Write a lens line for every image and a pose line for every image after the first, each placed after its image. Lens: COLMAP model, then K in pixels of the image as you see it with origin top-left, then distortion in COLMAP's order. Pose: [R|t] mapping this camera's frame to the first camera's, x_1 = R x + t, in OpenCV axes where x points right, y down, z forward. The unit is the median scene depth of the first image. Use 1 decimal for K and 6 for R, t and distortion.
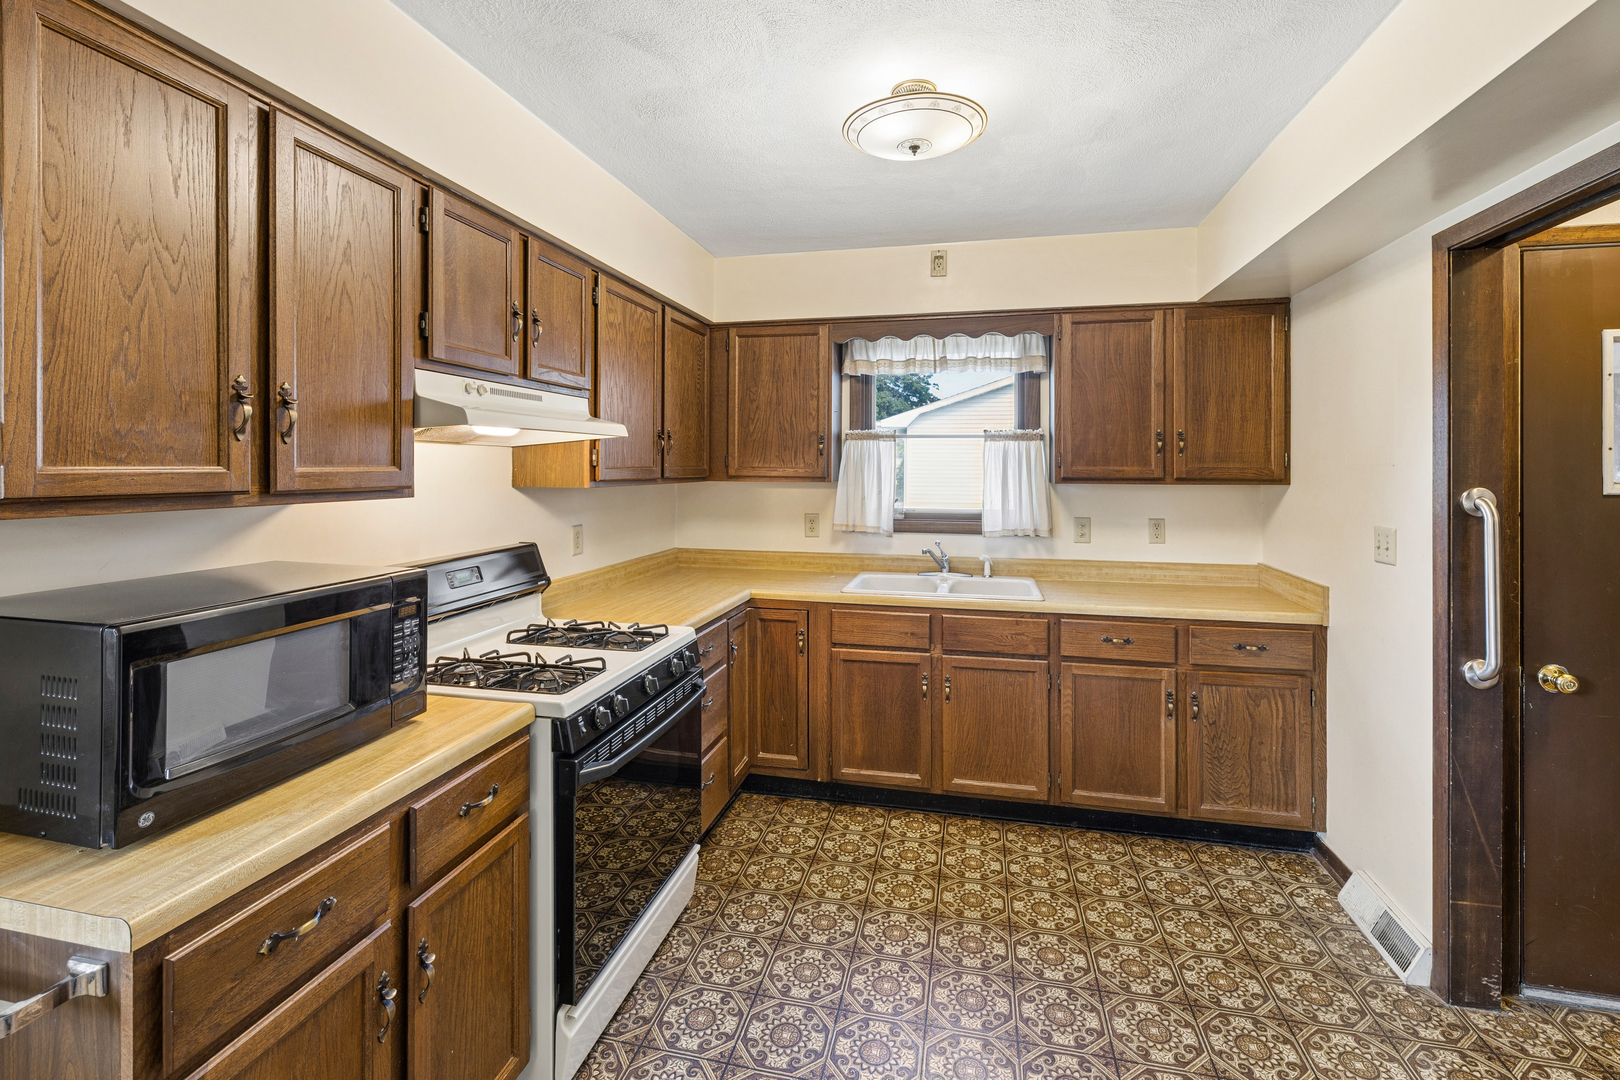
lens RADIAL K [[692.2, 0, 840.4], [0, 692.2, 465.0], [0, 0, 1]] dist [-0.000117, 0.000355]
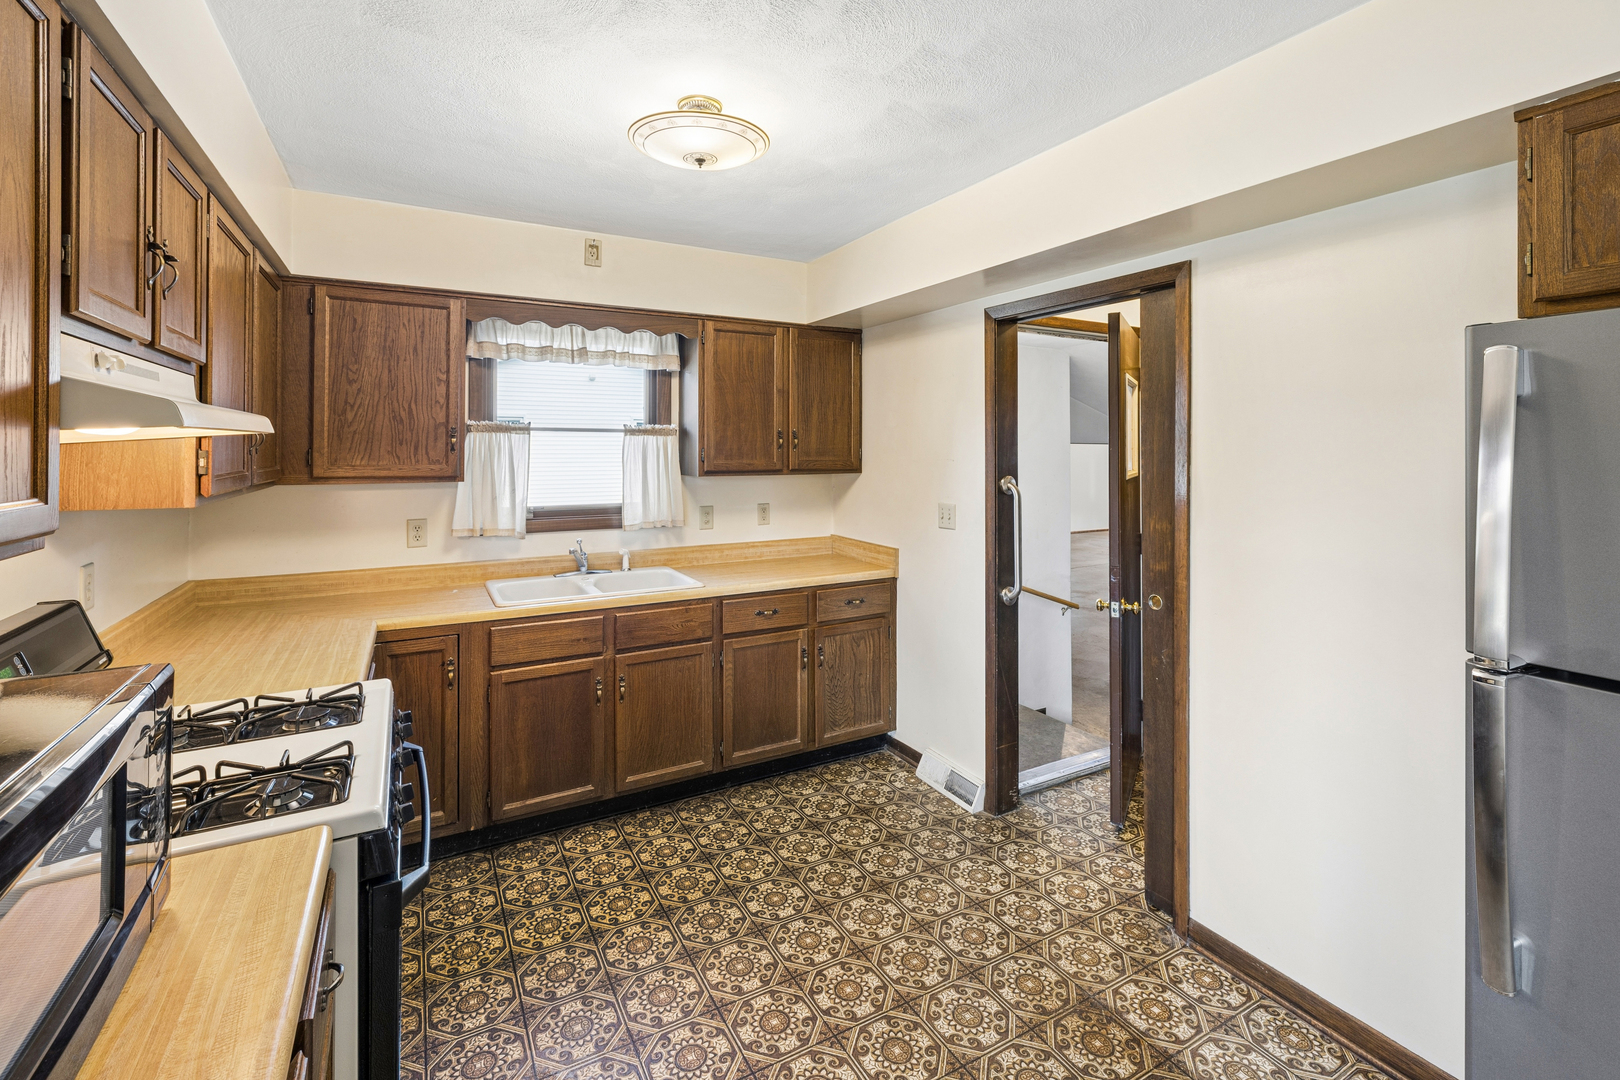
lens RADIAL K [[692.2, 0, 805.1], [0, 692.2, 444.8], [0, 0, 1]] dist [-0.000117, 0.000355]
pose [[0.759870, 0.001702, 0.650072, -0.298927], [-0.000581, 0.999998, -0.001939, -0.023385], [-0.650074, 0.001096, 0.759870, 0.081298]]
